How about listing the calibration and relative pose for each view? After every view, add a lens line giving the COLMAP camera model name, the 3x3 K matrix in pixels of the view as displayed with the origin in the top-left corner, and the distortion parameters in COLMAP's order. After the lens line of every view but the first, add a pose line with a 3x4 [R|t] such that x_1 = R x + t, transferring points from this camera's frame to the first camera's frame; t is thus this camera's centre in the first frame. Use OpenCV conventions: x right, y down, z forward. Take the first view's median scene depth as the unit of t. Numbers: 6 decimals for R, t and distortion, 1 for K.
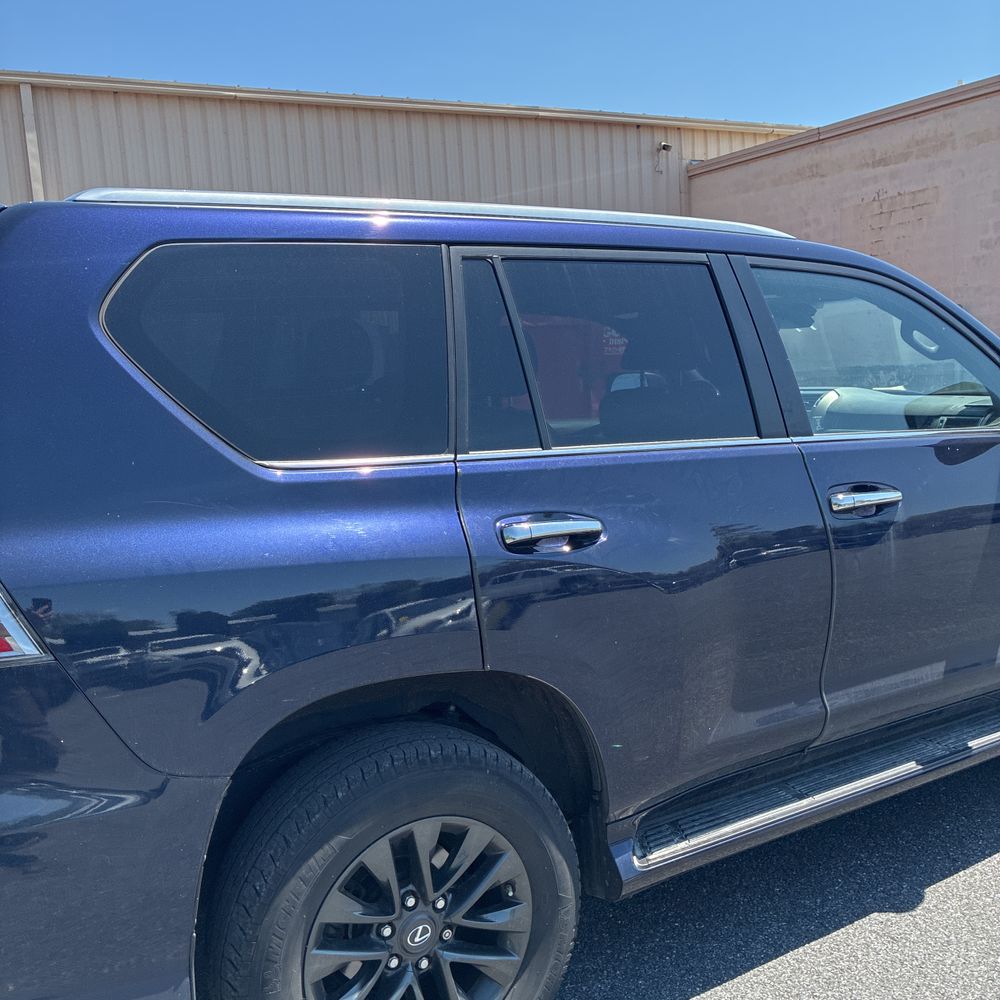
lens RADIAL K [[1017.9, 0, 495.3], [0, 1017.9, 483.4], [0, 0, 1]] dist [0.015735, 0.000000]
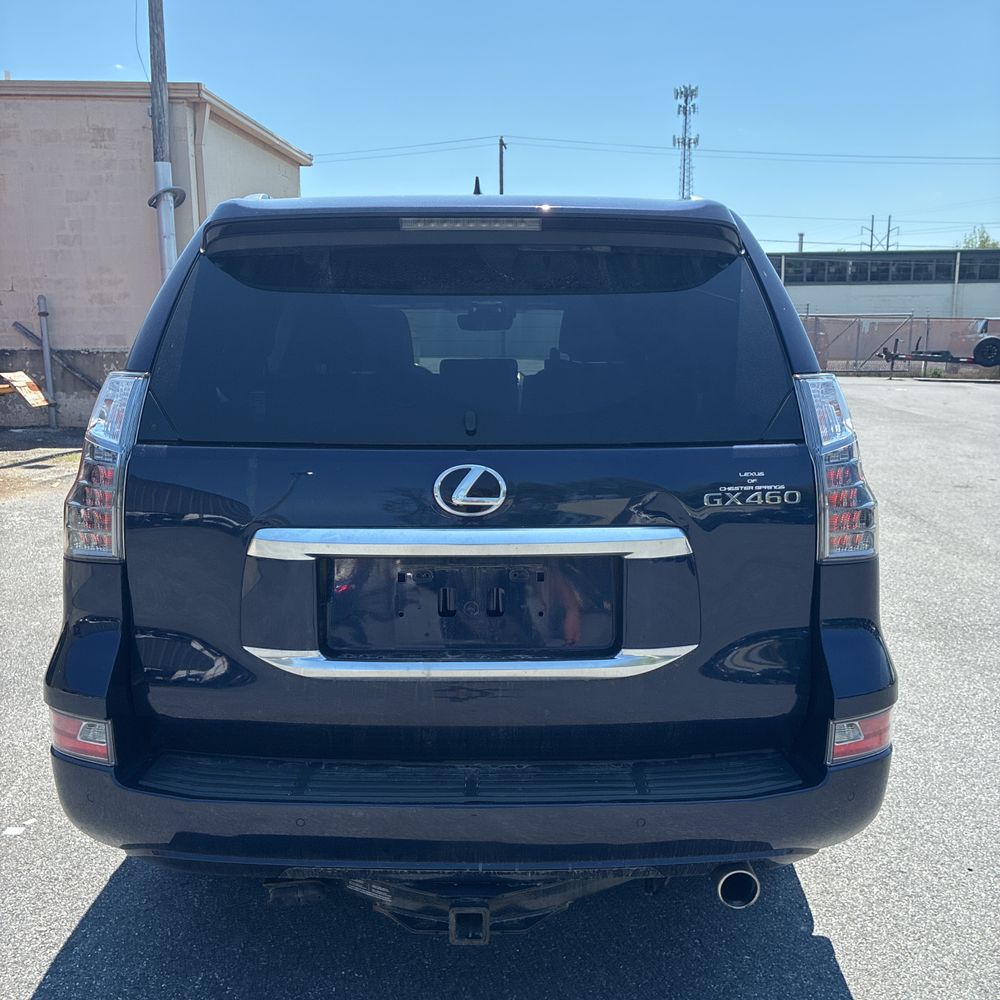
lens RADIAL K [[1017.9, 0, 497.3], [0, 1017.9, 504.3], [0, 0, 1]] dist [0.015735, 0.000000]
pose [[0.489636, -0.095283, 0.866705, -1.564042], [0.073024, 0.995000, 0.068134, -0.023423], [-0.868864, 0.029930, 0.494146, 0.705651]]
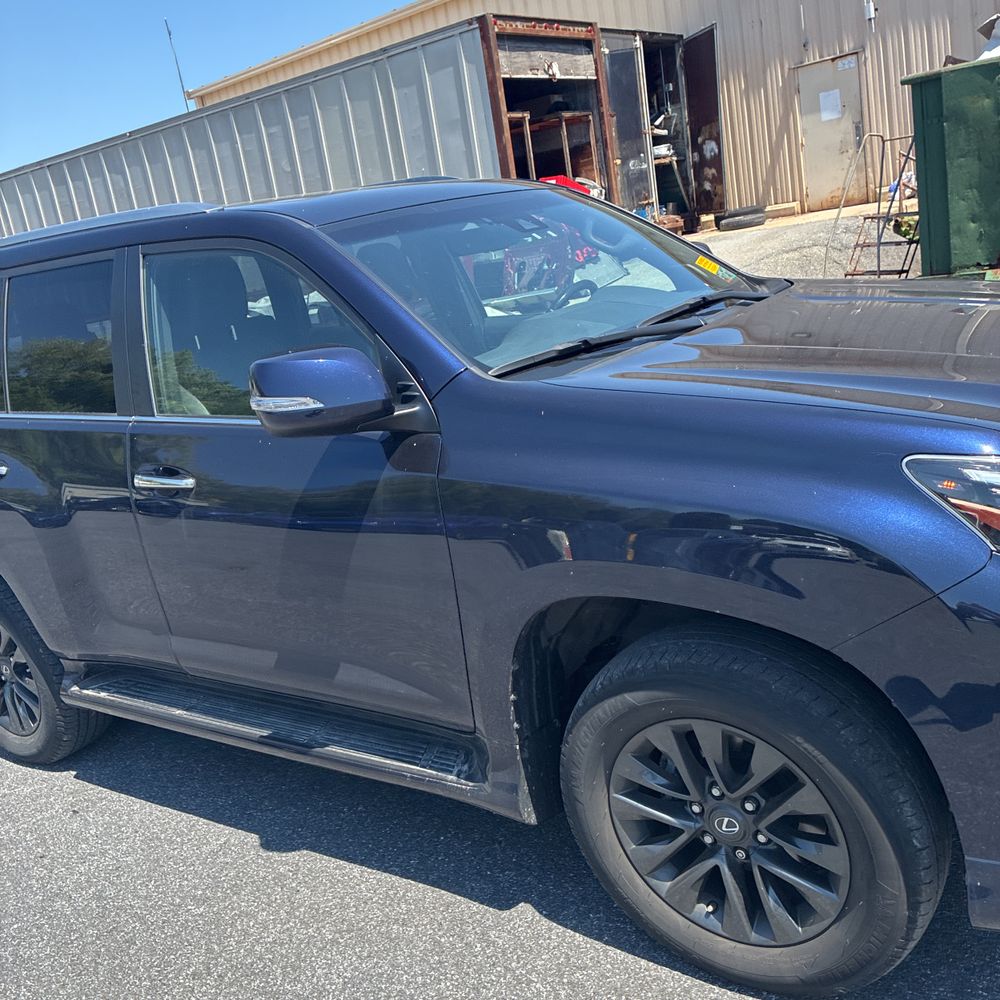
lens RADIAL K [[1017.9, 0, 492.1], [0, 1017.9, 495.0], [0, 0, 1]] dist [0.015735, 0.000000]
pose [[0.419392, 0.212058, -0.882690, 1.697139], [0.046033, 0.966116, 0.253972, -0.265629], [0.906637, -0.147147, 0.395419, 1.023715]]
